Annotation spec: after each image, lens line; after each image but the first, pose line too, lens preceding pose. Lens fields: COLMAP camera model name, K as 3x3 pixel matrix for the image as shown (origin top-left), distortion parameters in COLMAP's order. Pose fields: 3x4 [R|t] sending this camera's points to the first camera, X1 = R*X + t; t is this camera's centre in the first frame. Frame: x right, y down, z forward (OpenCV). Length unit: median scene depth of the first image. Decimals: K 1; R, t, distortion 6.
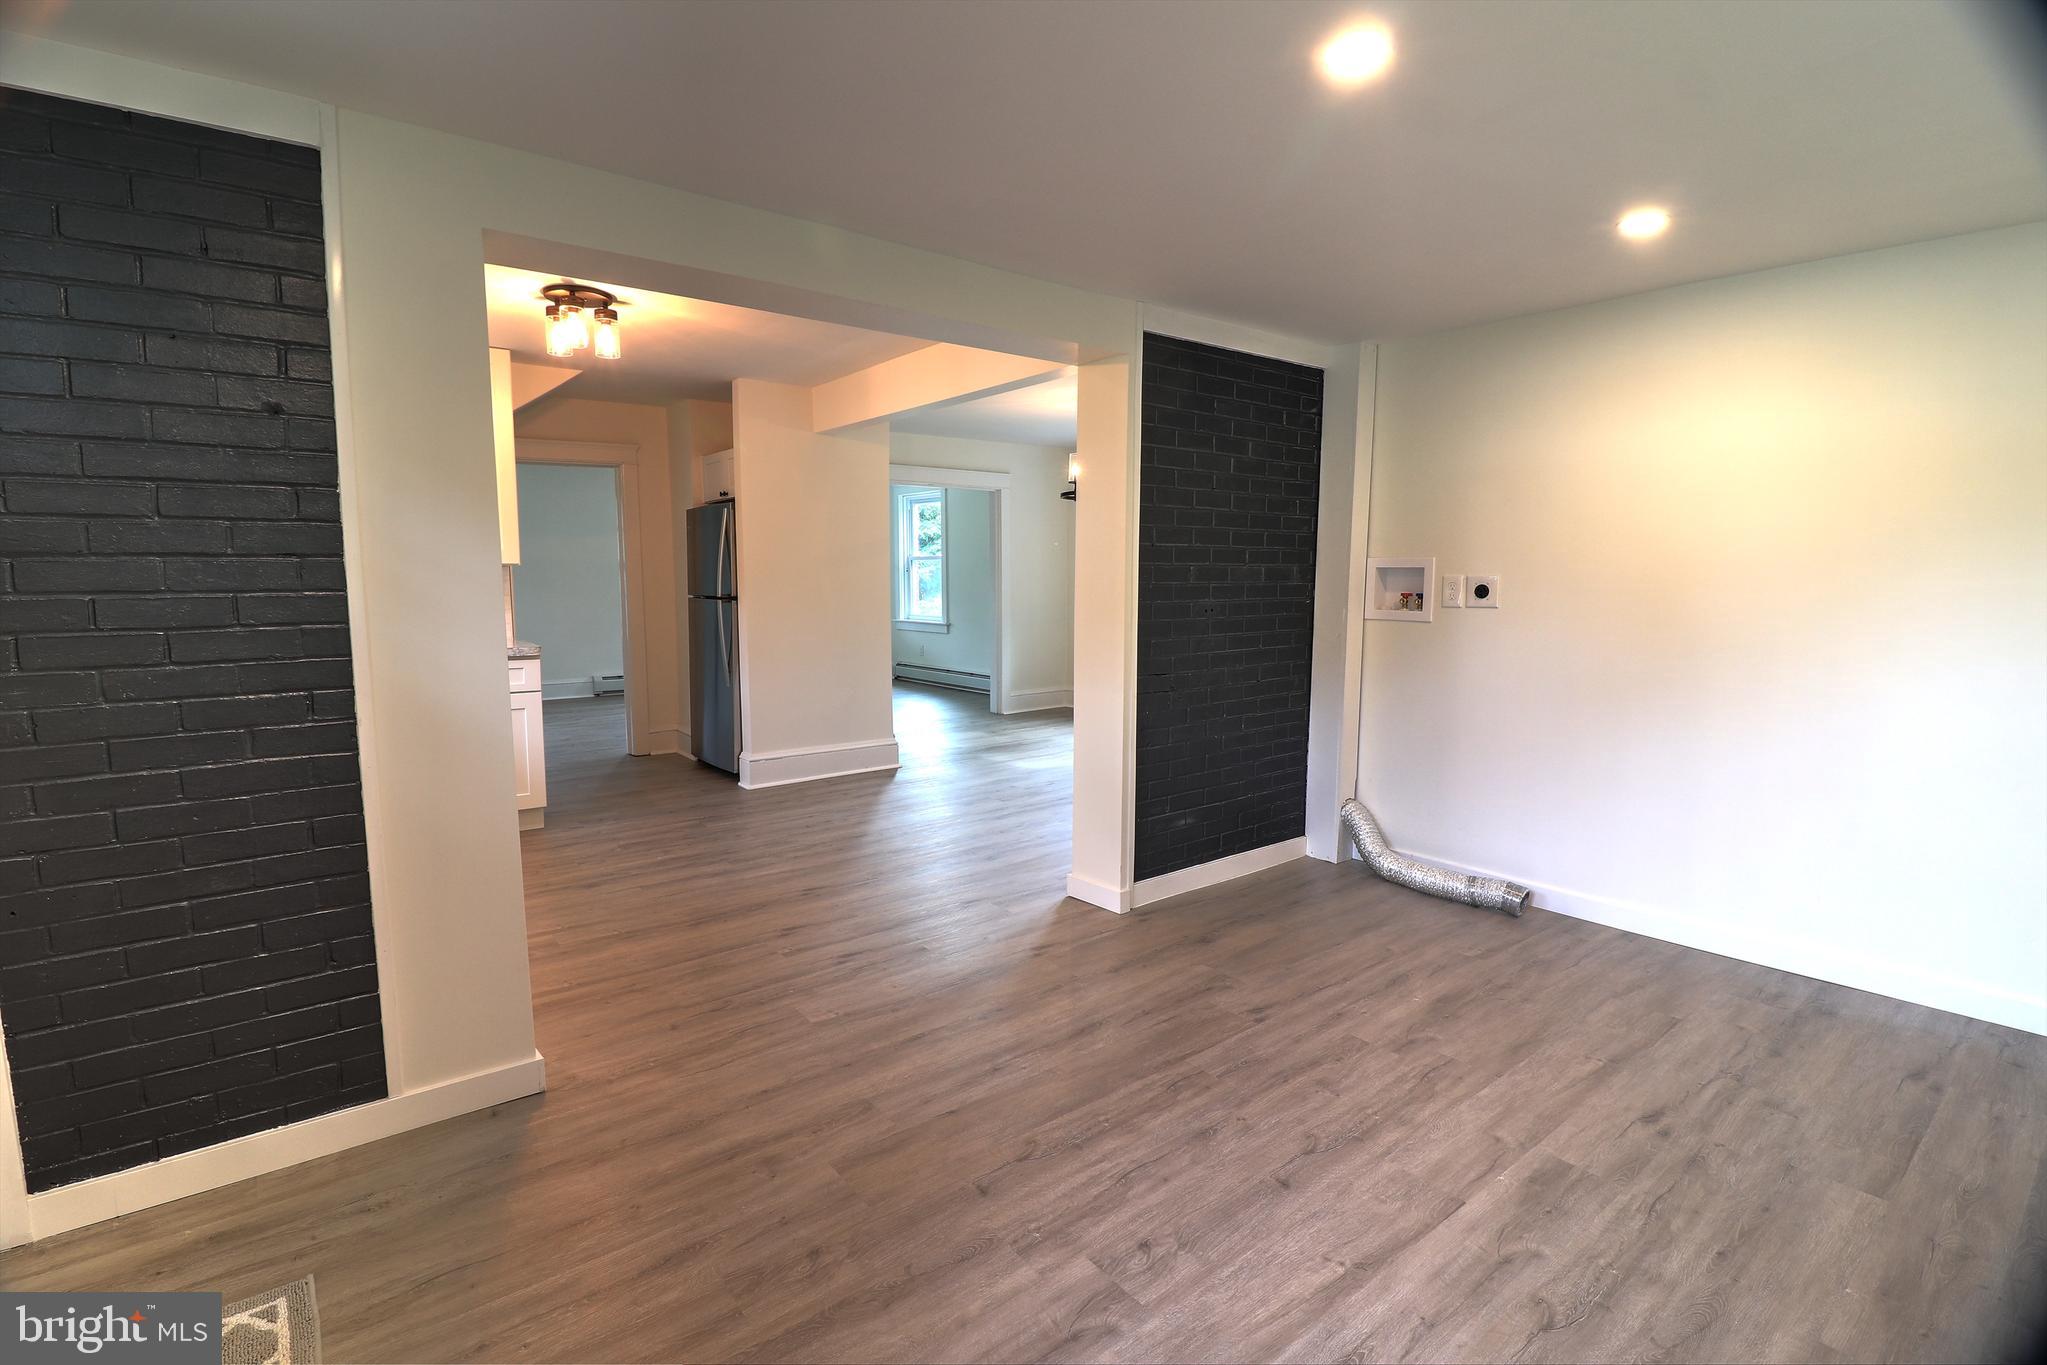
lens RADIAL K [[946.1, 0, 1016.5], [0, 946.1, 674.5], [0, 0, 1]] dist [0.003751, -0.015157]
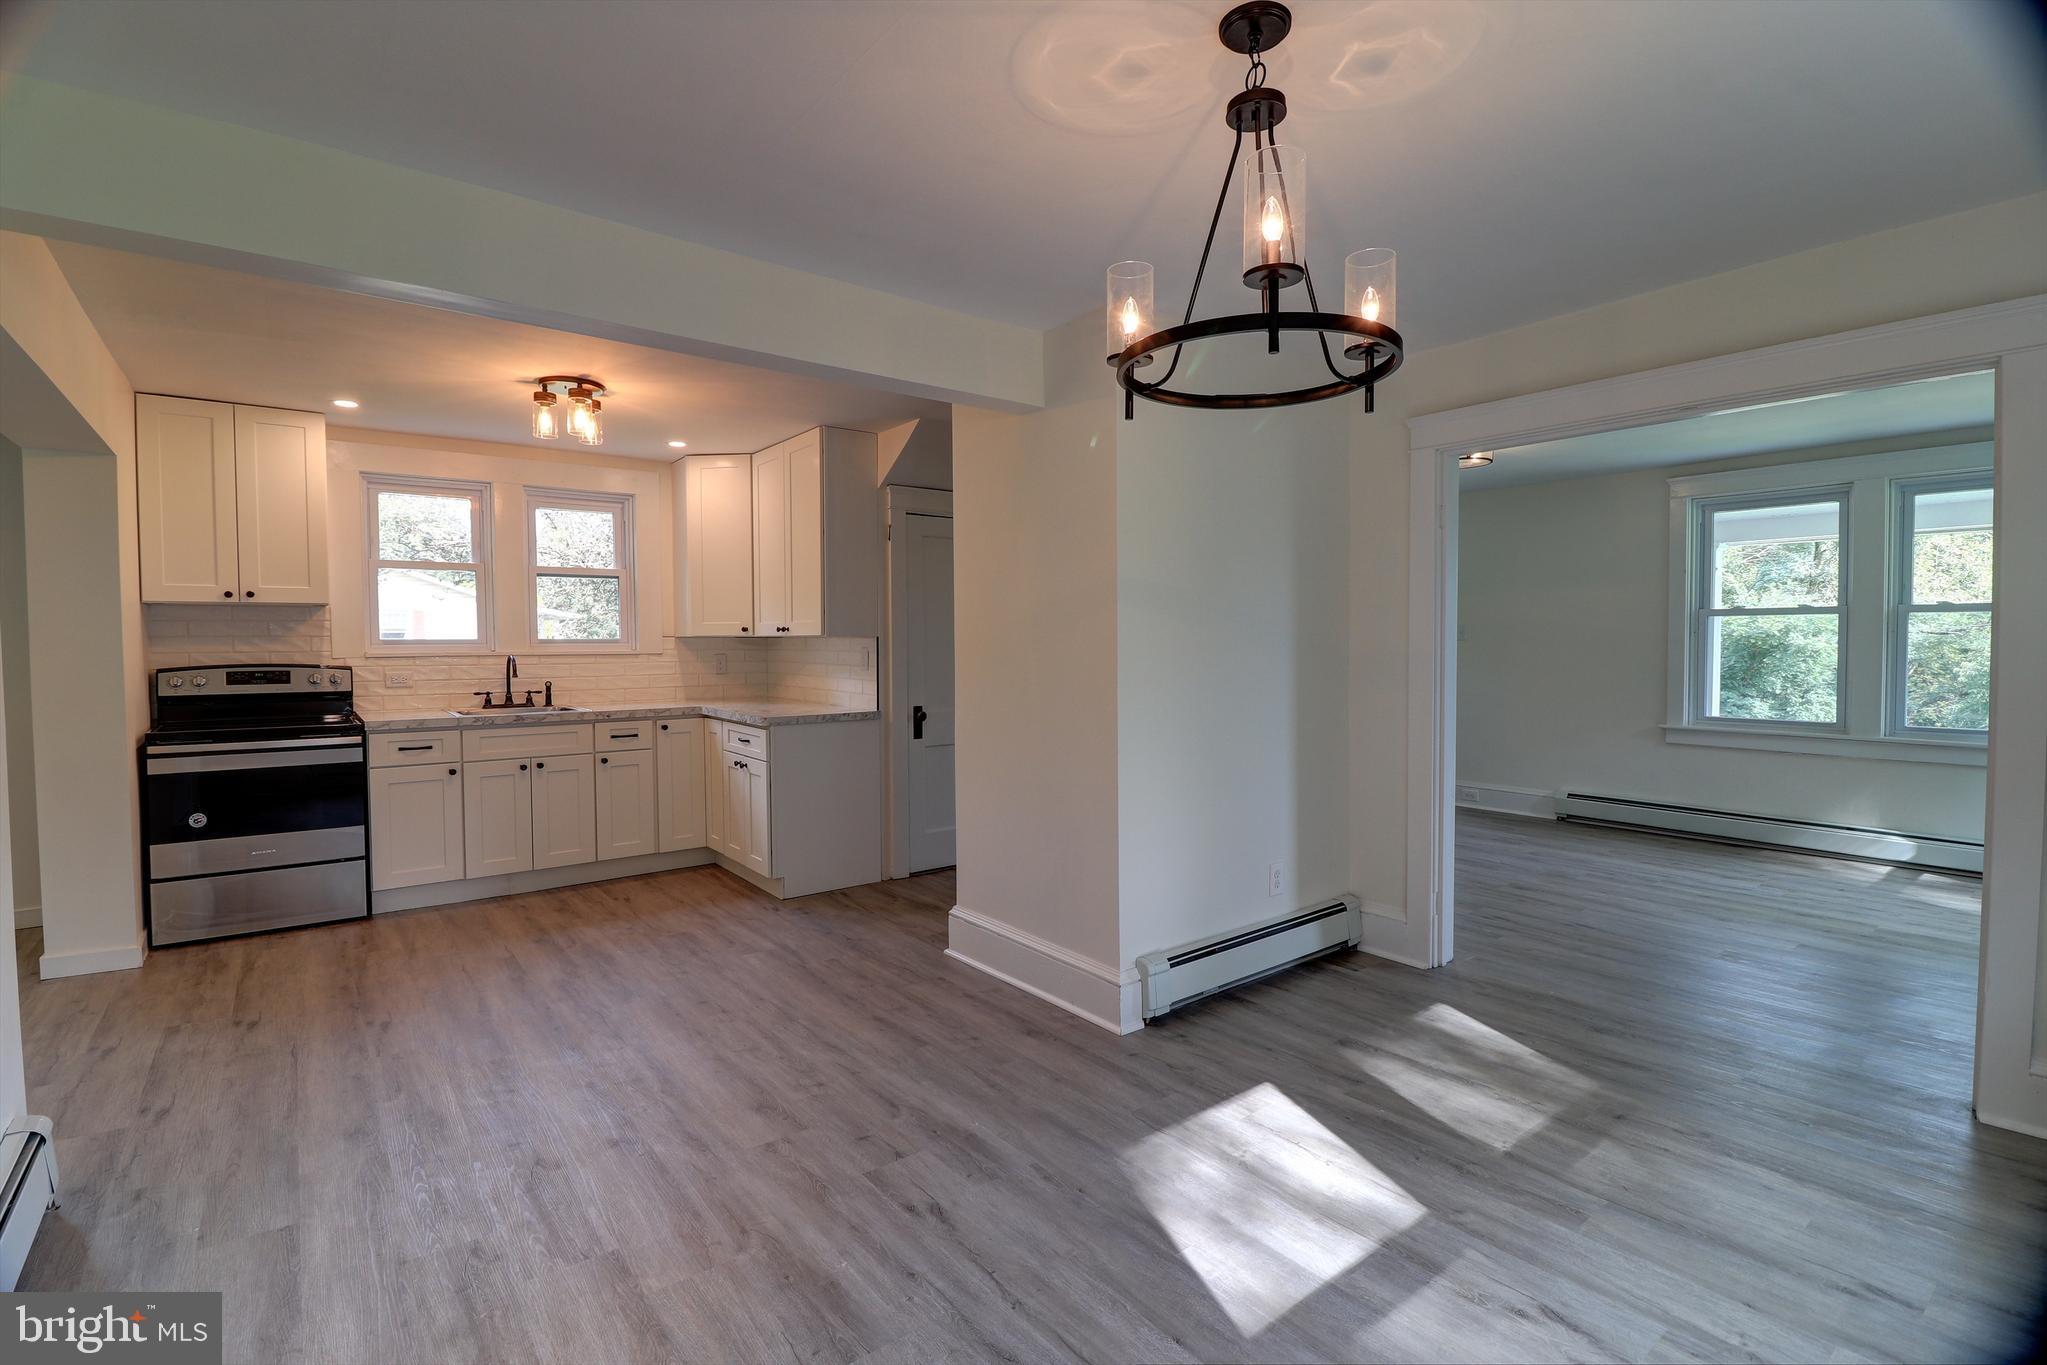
lens RADIAL K [[946.1, 0, 1016.5], [0, 946.1, 674.5], [0, 0, 1]] dist [0.003751, -0.015157]
pose [[-0.008257, 0.033939, -0.999390, 0.497977], [-0.101675, 0.994216, 0.034603, -0.137008], [0.994783, 0.101898, -0.004759, 1.267999]]
